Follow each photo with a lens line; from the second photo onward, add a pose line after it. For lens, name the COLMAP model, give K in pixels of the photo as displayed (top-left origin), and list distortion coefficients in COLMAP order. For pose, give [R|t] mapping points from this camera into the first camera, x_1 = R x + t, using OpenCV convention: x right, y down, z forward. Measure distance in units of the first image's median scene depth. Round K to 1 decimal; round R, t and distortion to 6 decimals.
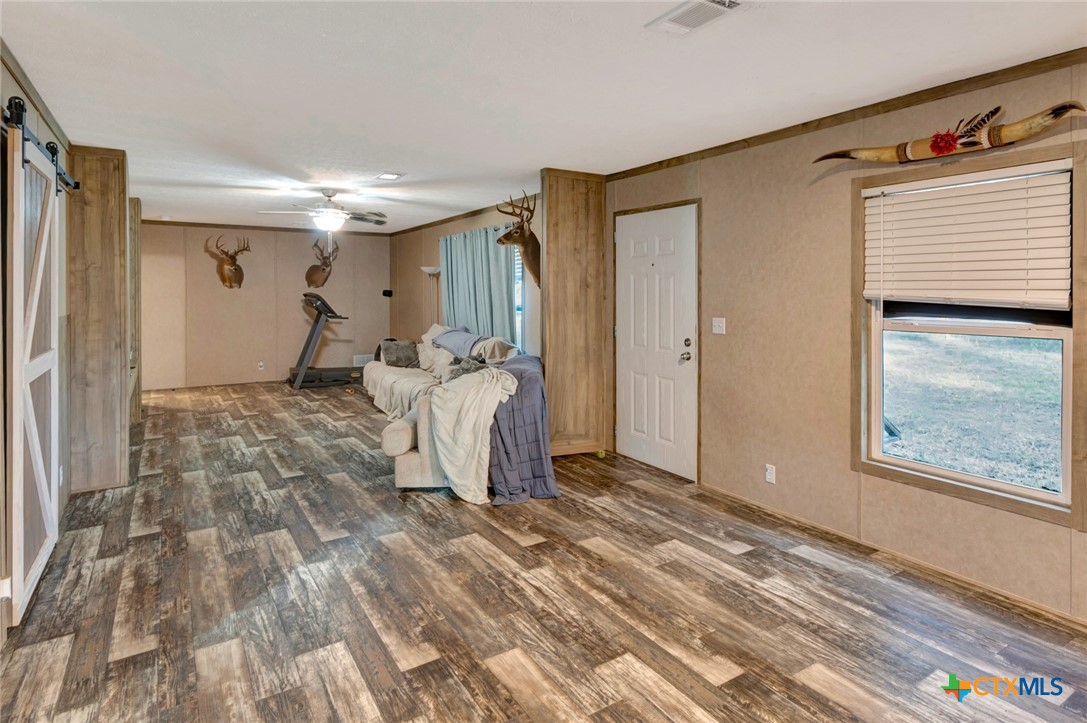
lens RADIAL K [[594.7, 0, 543.0], [0, 594.7, 298.3], [0, 0, 1]] dist [0.001092, -0.000604]
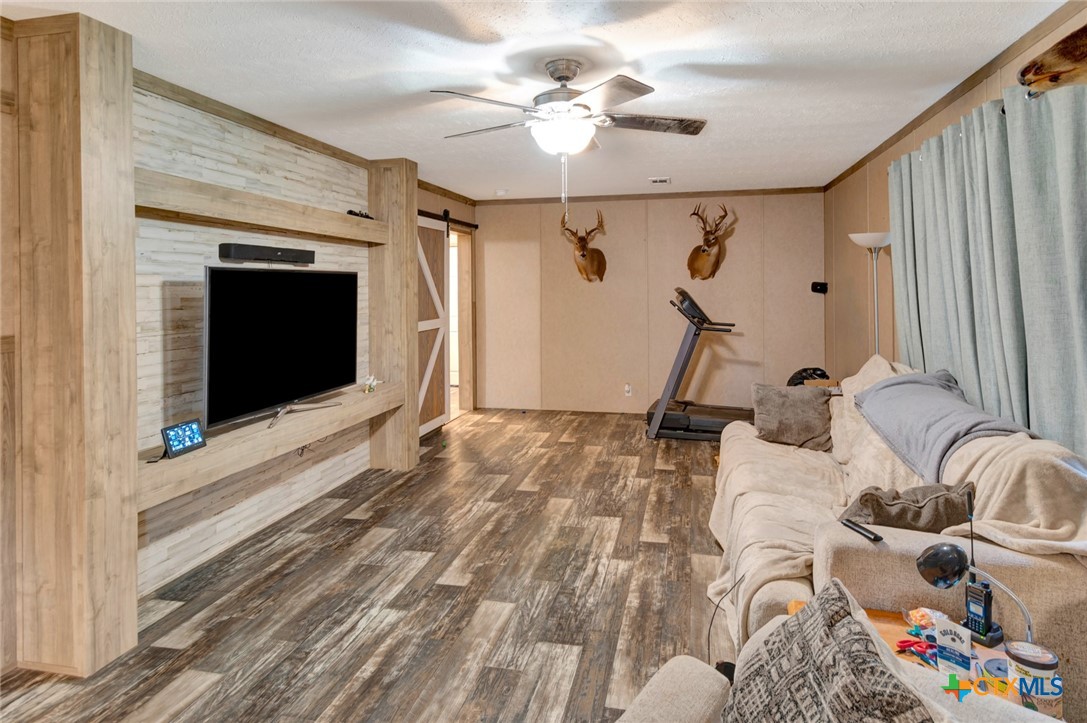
lens RADIAL K [[594.7, 0, 566.7], [0, 594.7, 286.9], [0, 0, 1]] dist [0.001092, -0.000604]
pose [[0.712486, -0.004584, -0.701672, -0.053425], [0.000602, 0.999982, -0.005922, -0.012484], [0.701686, 0.003797, 0.712476, 0.902410]]
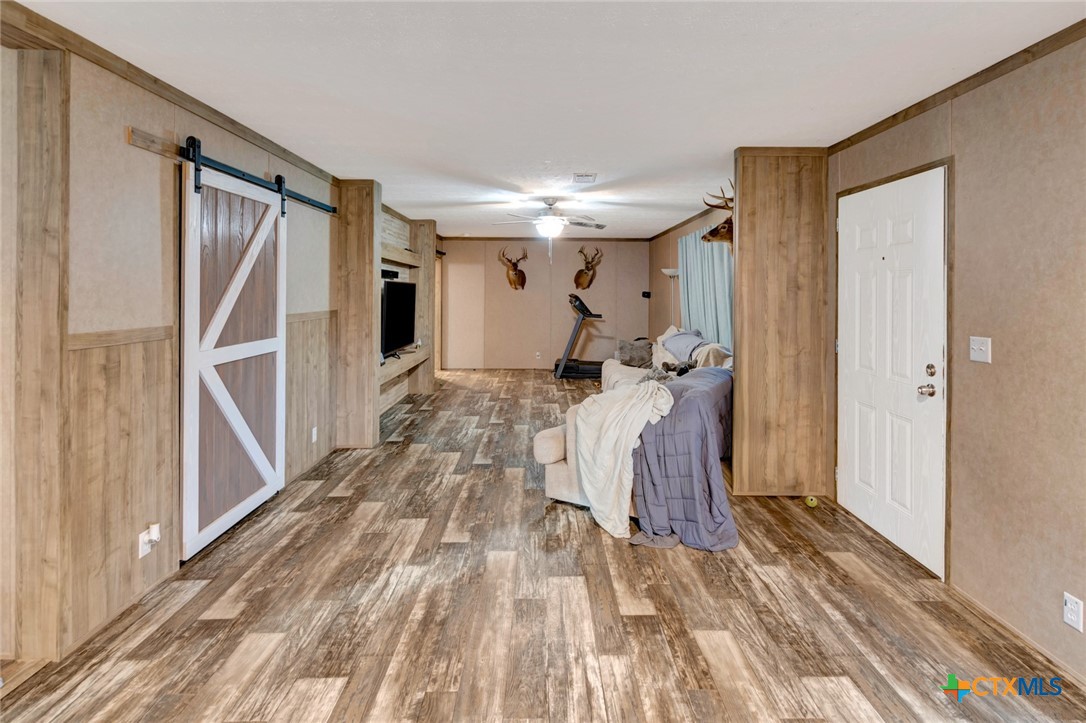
lens RADIAL K [[520.8, 0, 547.6], [0, 520.8, 293.5], [0, 0, 1]] dist [-0.000923, -0.001565]
pose [[0.849769, 0.005138, -0.527130, 0.182130], [-0.010372, 0.999922, -0.006975, -0.004966], [0.527053, 0.011395, 0.849756, 0.256566]]
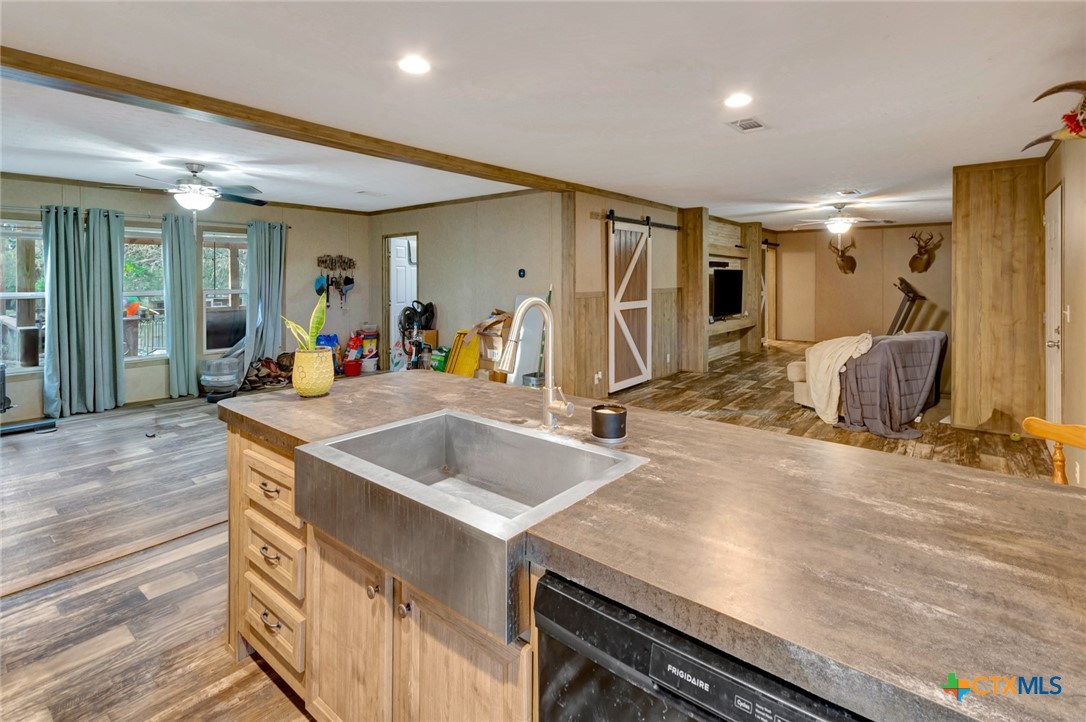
lens RADIAL K [[509.8, 0, 549.2], [0, 509.8, 273.8], [0, 0, 1]] dist [0.005016, -0.003397]
pose [[0.310201, -0.005411, -0.950656, 0.760522], [-0.008606, 0.999927, -0.008500, -0.001911], [0.950632, 0.010818, 0.310132, -0.031135]]
